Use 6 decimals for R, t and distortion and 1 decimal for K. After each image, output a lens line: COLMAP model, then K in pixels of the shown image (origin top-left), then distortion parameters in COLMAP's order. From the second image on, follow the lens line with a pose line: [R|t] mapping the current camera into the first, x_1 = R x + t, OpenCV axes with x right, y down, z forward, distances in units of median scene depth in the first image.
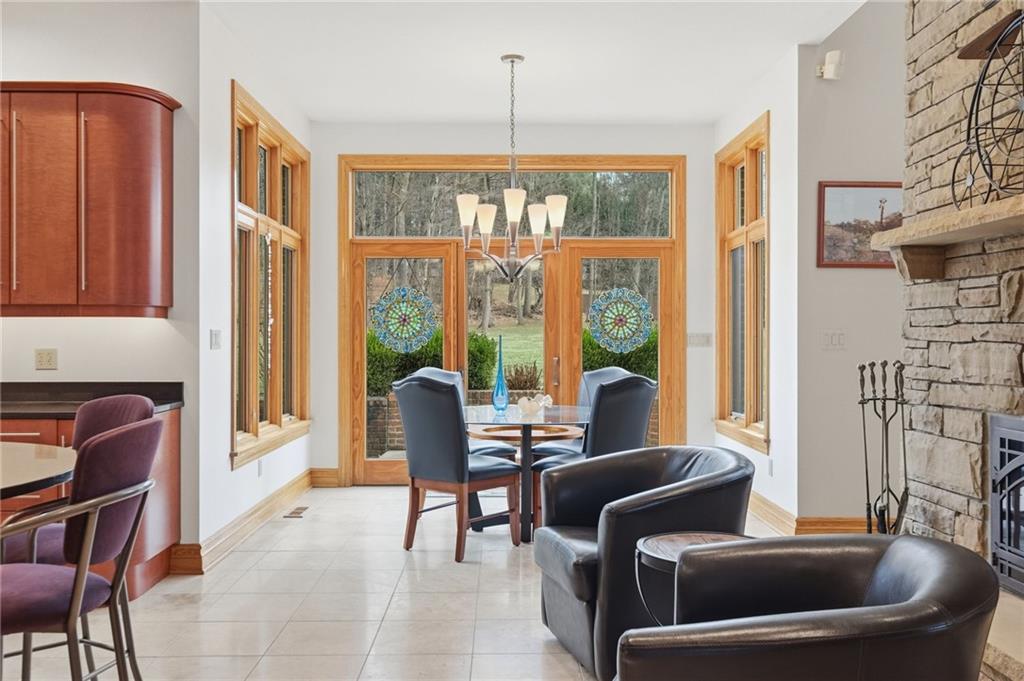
lens RADIAL K [[869.6, 0, 512.0], [0, 869.6, 340.5], [0, 0, 1]] dist [0.003877, 0.000963]
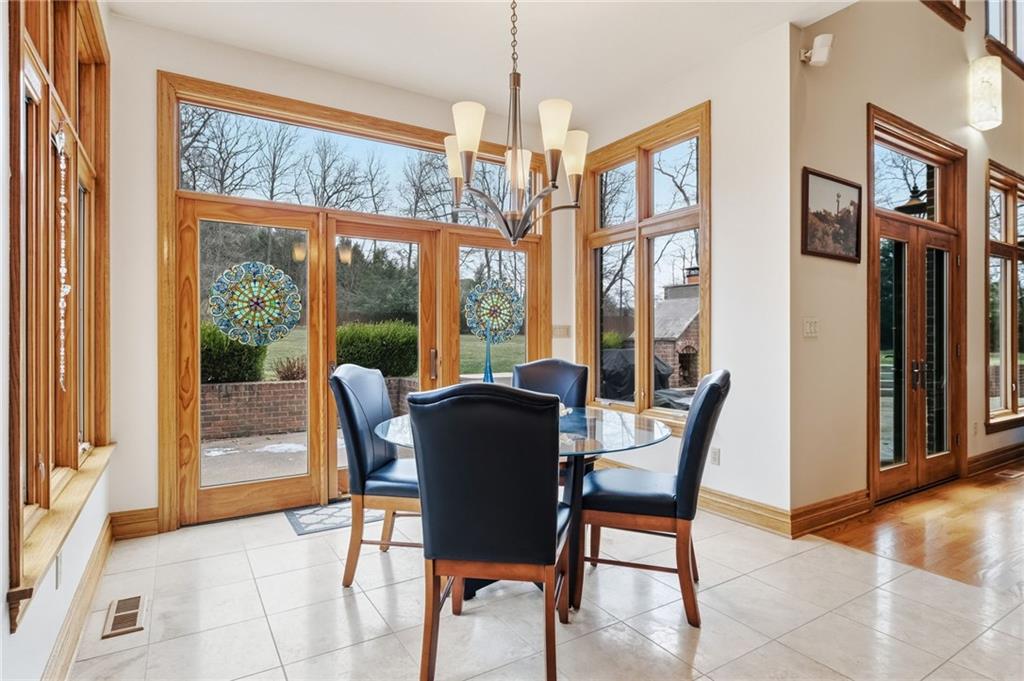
lens RADIAL K [[526.8, 0, 500.1], [0, 526.8, 341.4], [0, 0, 1]] dist [-0.003440, 0.000078]
pose [[0.856699, -0.003096, 0.515808, -0.181710], [0.001167, 0.999991, 0.004064, 0.008578], [-0.515815, -0.002880, 0.856695, 0.483489]]
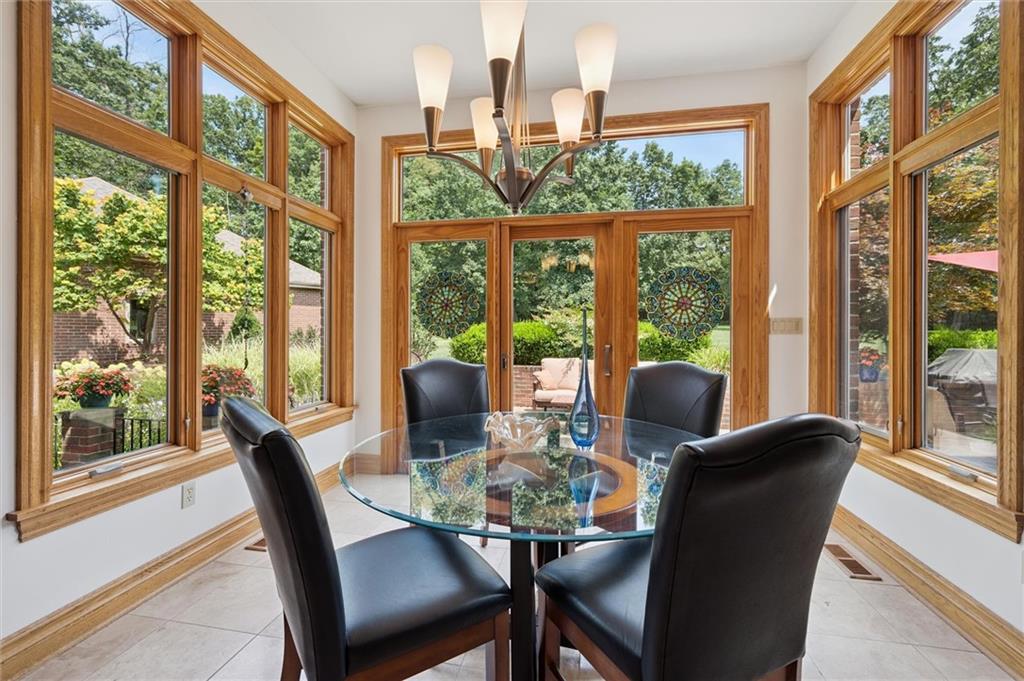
lens RADIAL K [[420.4, 0, 516.6], [0, 420.4, 334.3], [0, 0, 1]] dist [-0.000386, -0.000066]
pose [[0.983160, 0.004758, -0.182686, 0.037600], [-0.003828, 0.999978, 0.005441, 0.006239], [0.182708, -0.004650, 0.983156, 0.560198]]
